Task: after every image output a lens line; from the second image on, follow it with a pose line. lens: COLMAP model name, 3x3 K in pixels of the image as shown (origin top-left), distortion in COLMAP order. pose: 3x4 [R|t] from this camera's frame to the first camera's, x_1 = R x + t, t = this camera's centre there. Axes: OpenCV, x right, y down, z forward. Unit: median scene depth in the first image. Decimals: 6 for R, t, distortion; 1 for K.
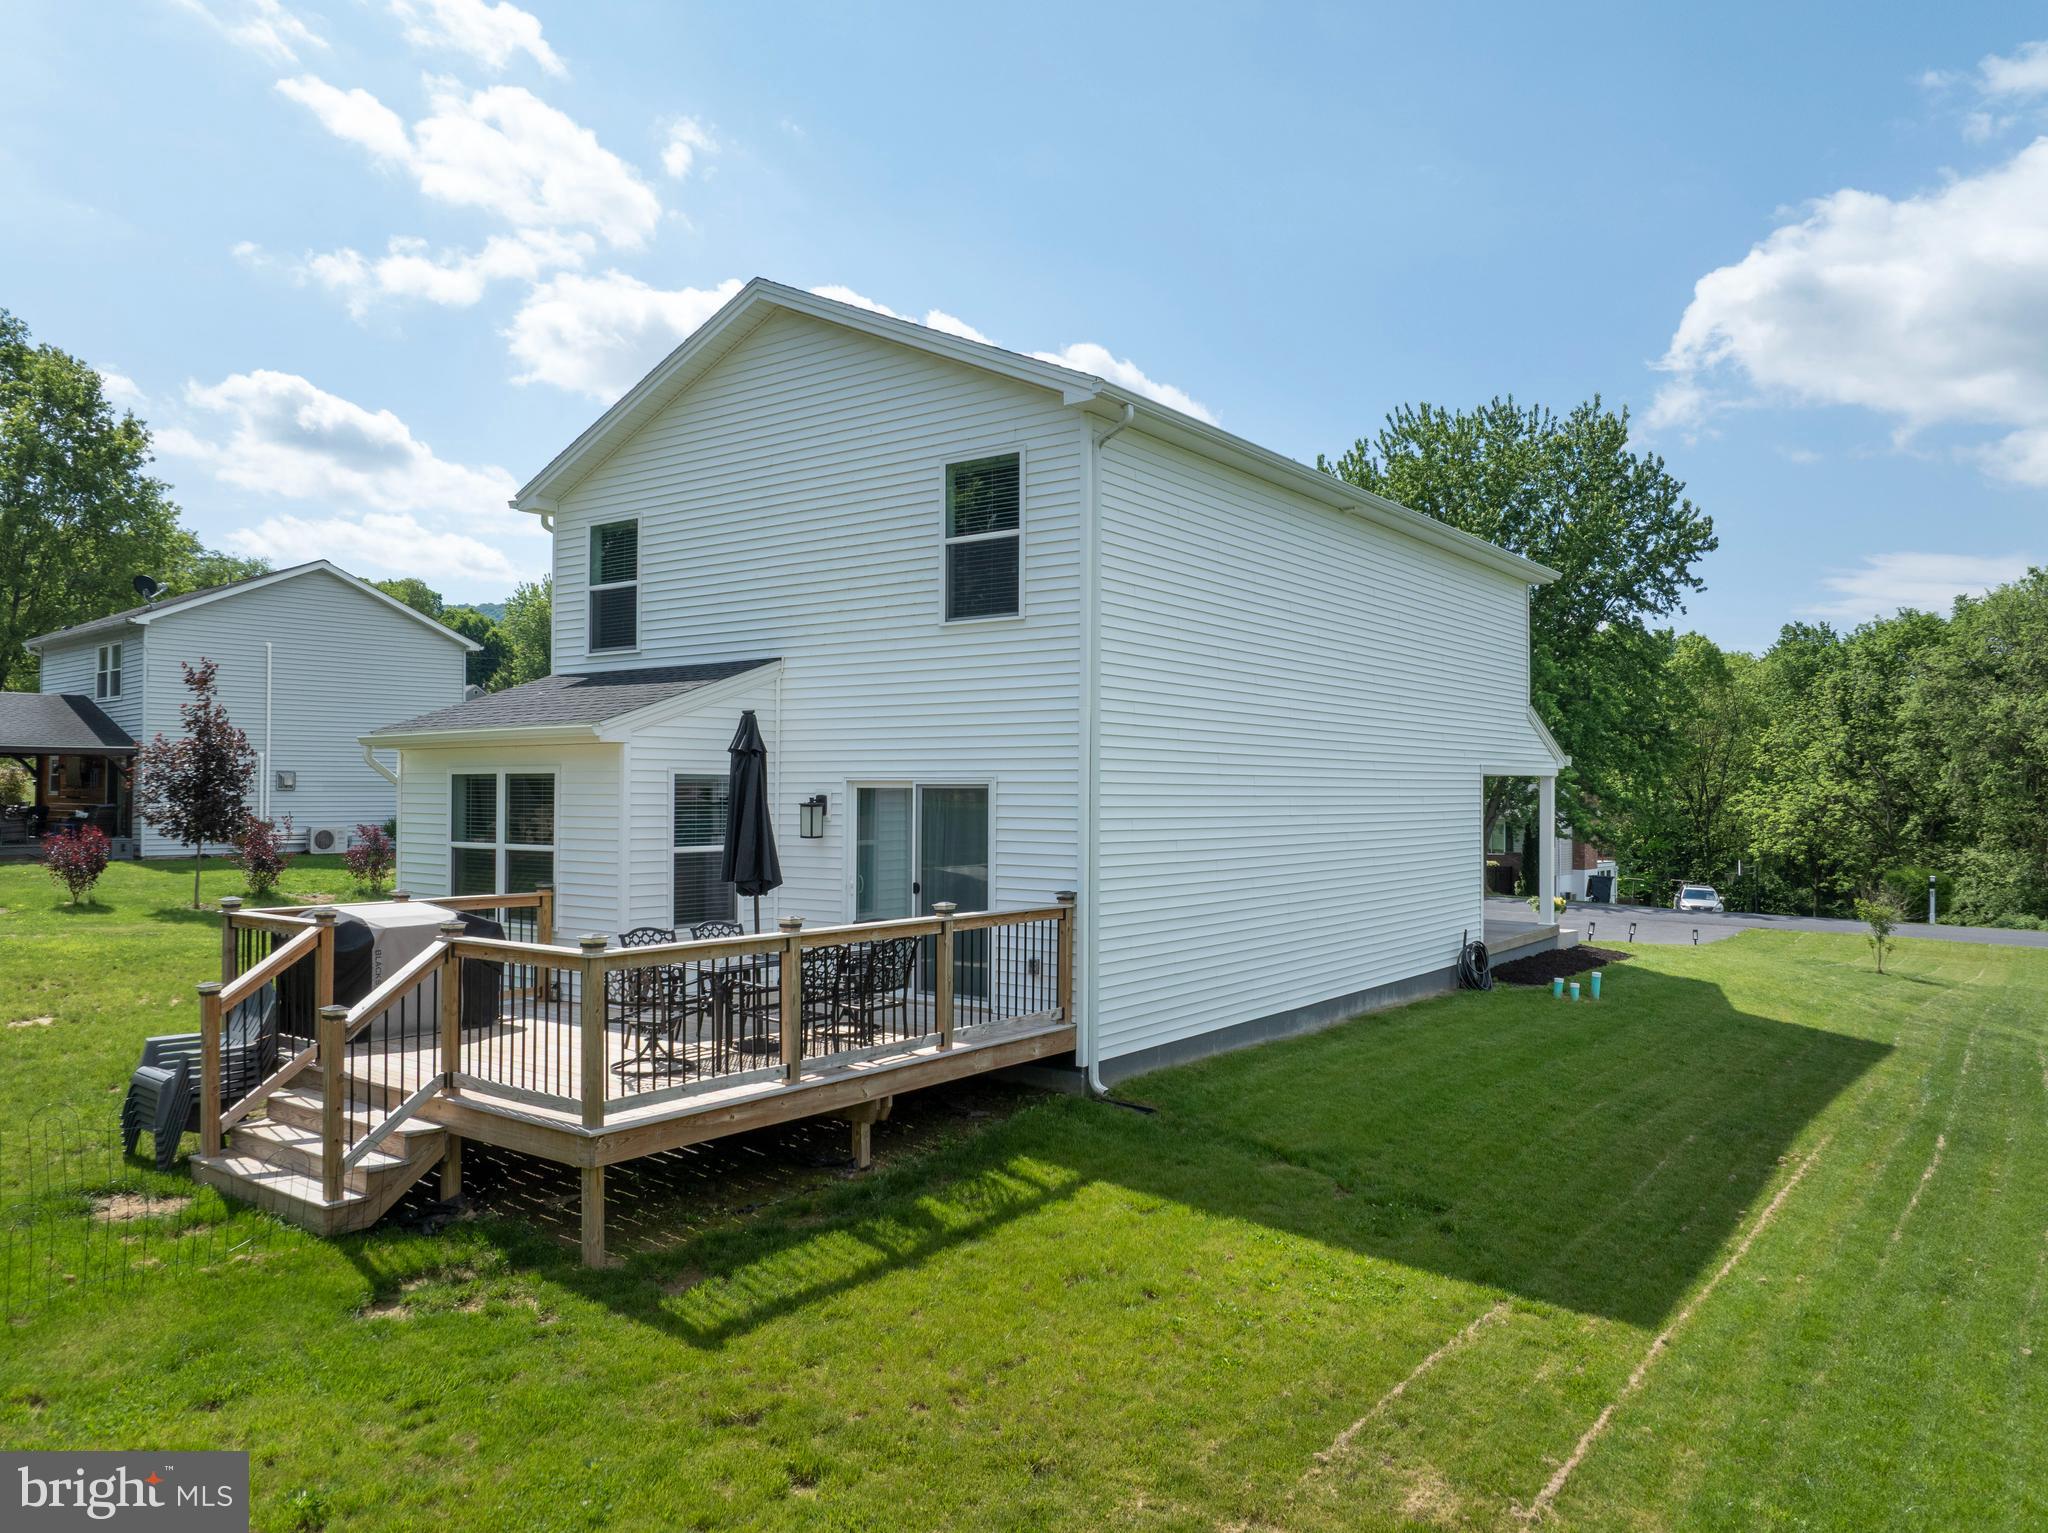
lens RADIAL K [[1434.7, 0, 1024.0], [0, 1434.7, 766.5], [0, 0, 1]] dist [-0.034121, 0.001469]
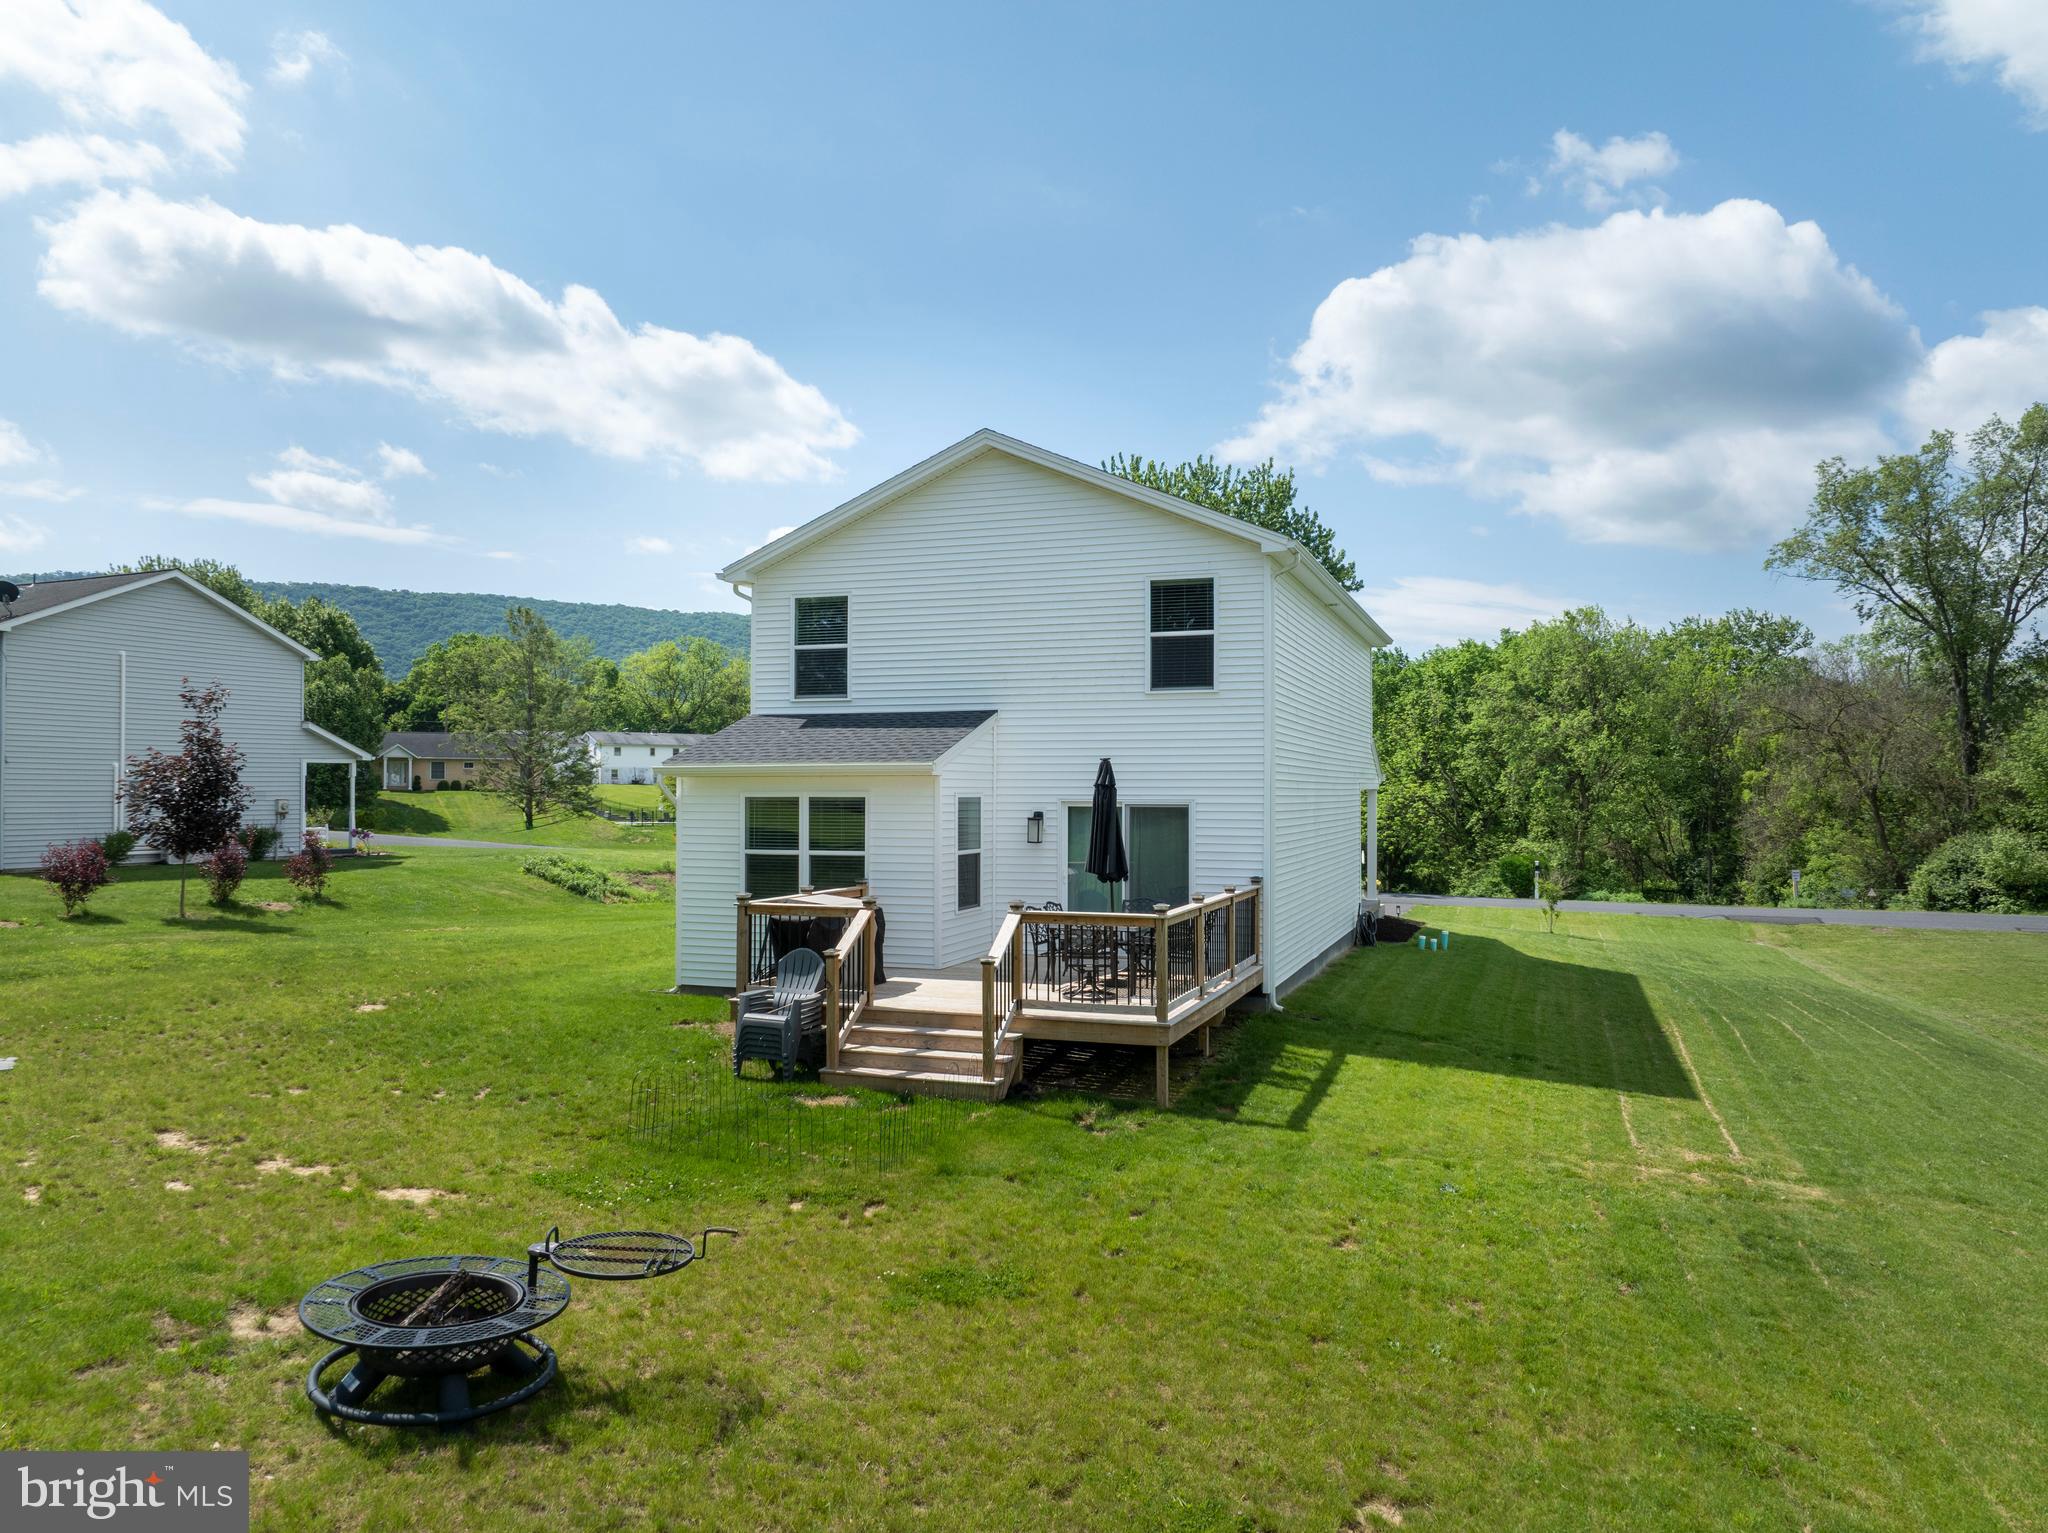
lens RADIAL K [[1434.7, 0, 1024.0], [0, 1434.7, 766.5], [0, 0, 1]] dist [-0.034121, 0.001469]
pose [[0.957190, 0.002514, 0.289449, -0.550975], [-0.002910, 0.999995, 0.000939, -0.024508], [-0.289445, -0.001742, 0.957193, -0.310565]]
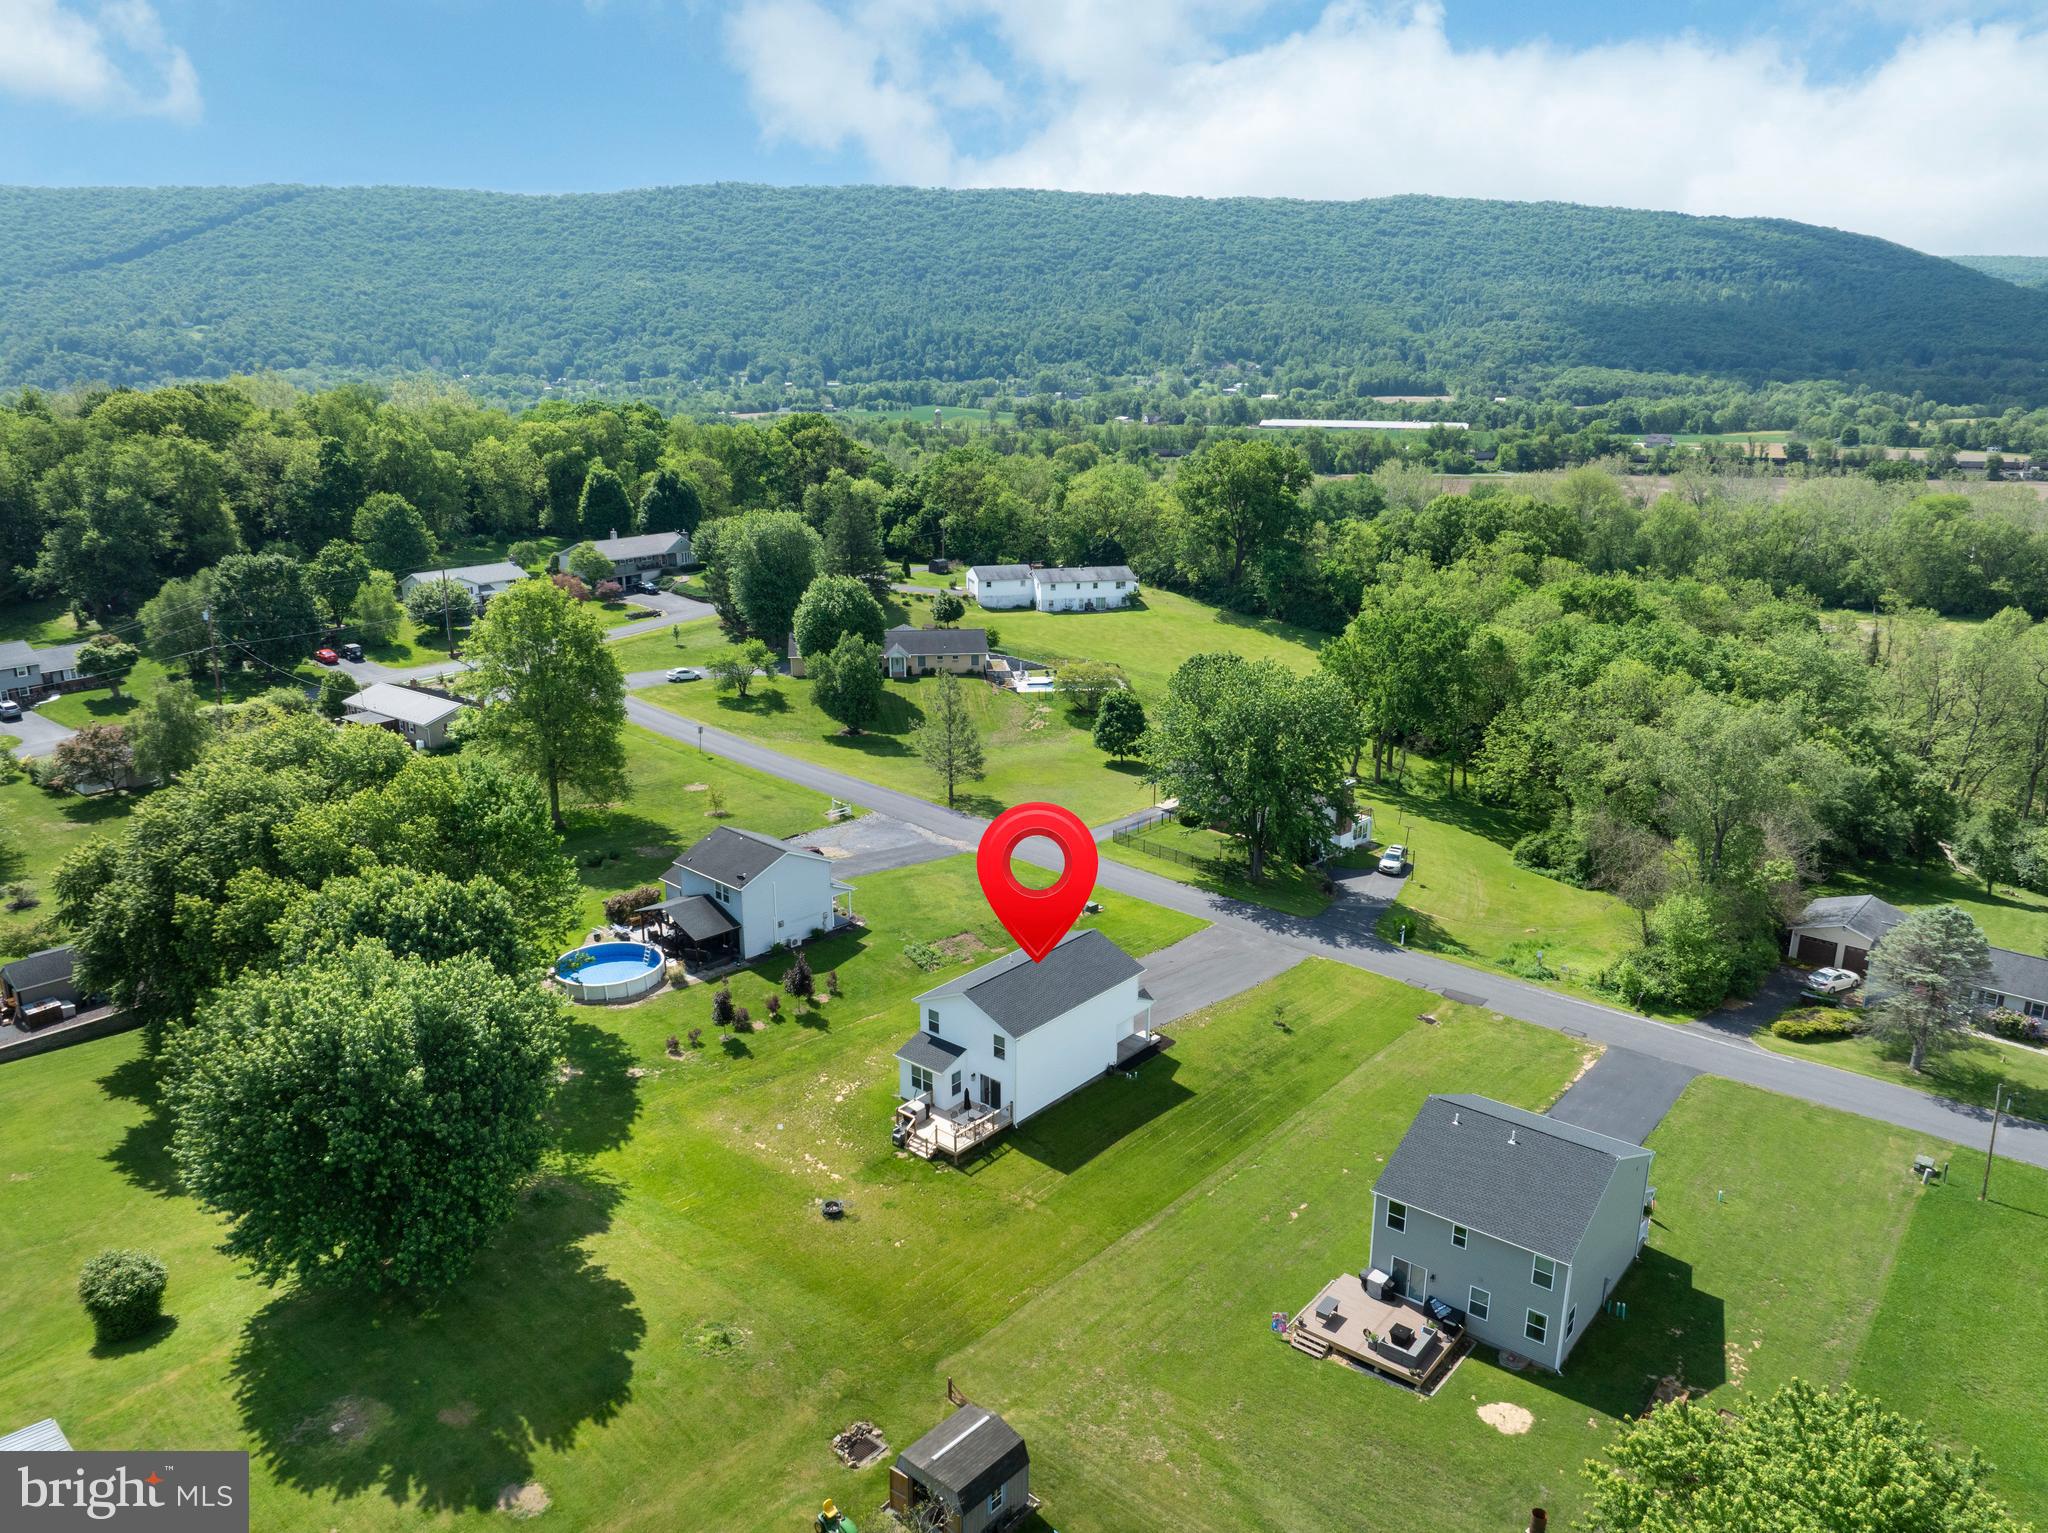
lens RADIAL K [[1434.7, 0, 1024.0], [0, 1434.7, 766.5], [0, 0, 1]] dist [-0.034121, 0.001469]
pose [[0.997755, 0.012105, -0.065861, 0.452462], [0.007342, 0.957823, 0.287267, -2.961184], [0.066560, -0.287105, 0.955584, -4.401726]]
